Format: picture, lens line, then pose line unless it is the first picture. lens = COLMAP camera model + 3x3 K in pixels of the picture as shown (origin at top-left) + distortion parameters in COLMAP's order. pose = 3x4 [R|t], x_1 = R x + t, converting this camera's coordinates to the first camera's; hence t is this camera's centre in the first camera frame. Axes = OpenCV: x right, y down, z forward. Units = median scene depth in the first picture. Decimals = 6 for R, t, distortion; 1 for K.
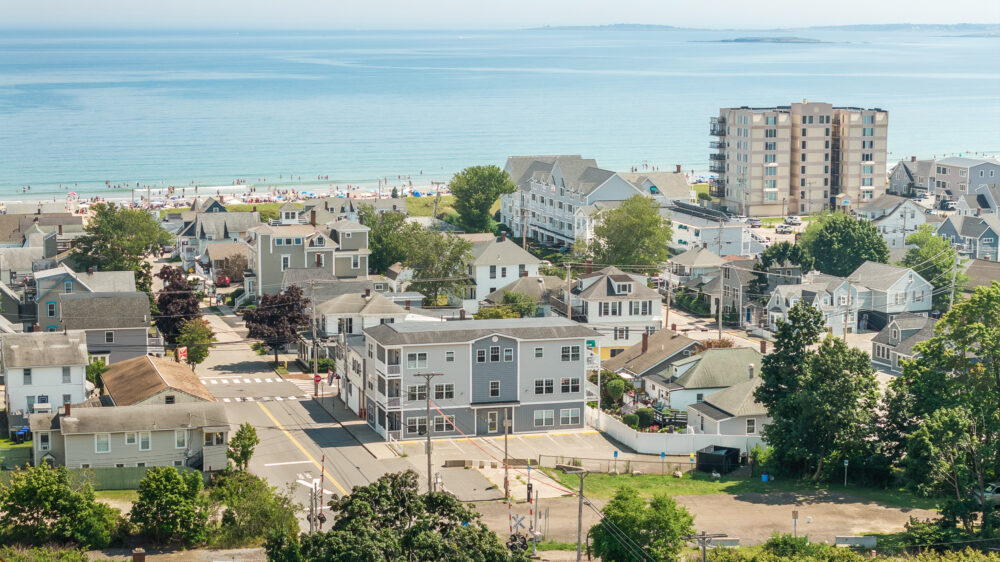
lens RADIAL K [[2442.8, 0, 500.0], [0, 2442.8, 281.0], [0, 0, 1]] dist [-0.033085, 0.349915]
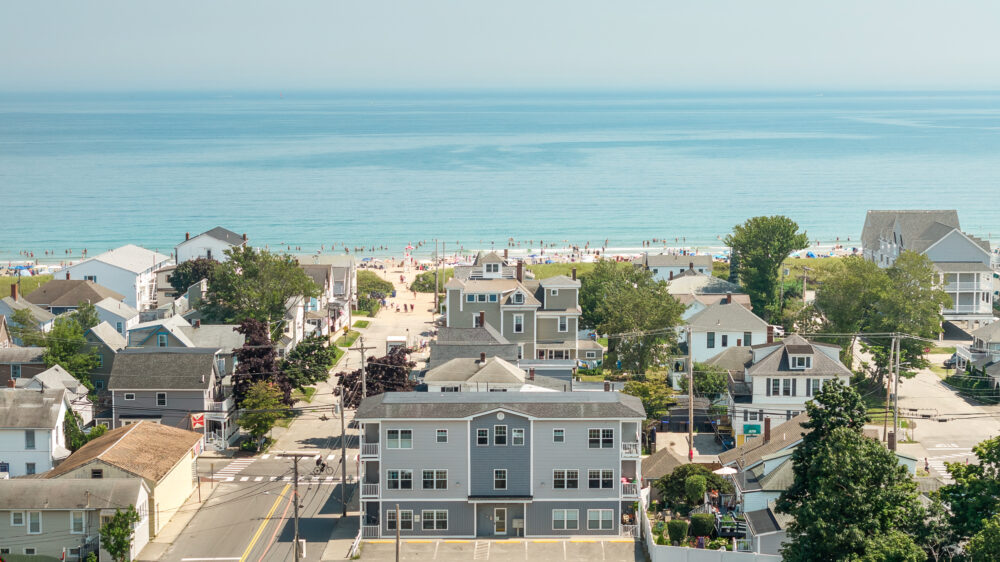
lens RADIAL K [[2442.8, 0, 500.0], [0, 2442.8, 281.0], [0, 0, 1]] dist [-0.033085, 0.349915]
pose [[0.947289, 0.019770, -0.319769, 0.244834], [-0.030463, 0.999130, -0.028473, 0.002569], [0.318928, 0.036713, 0.947068, 0.245751]]
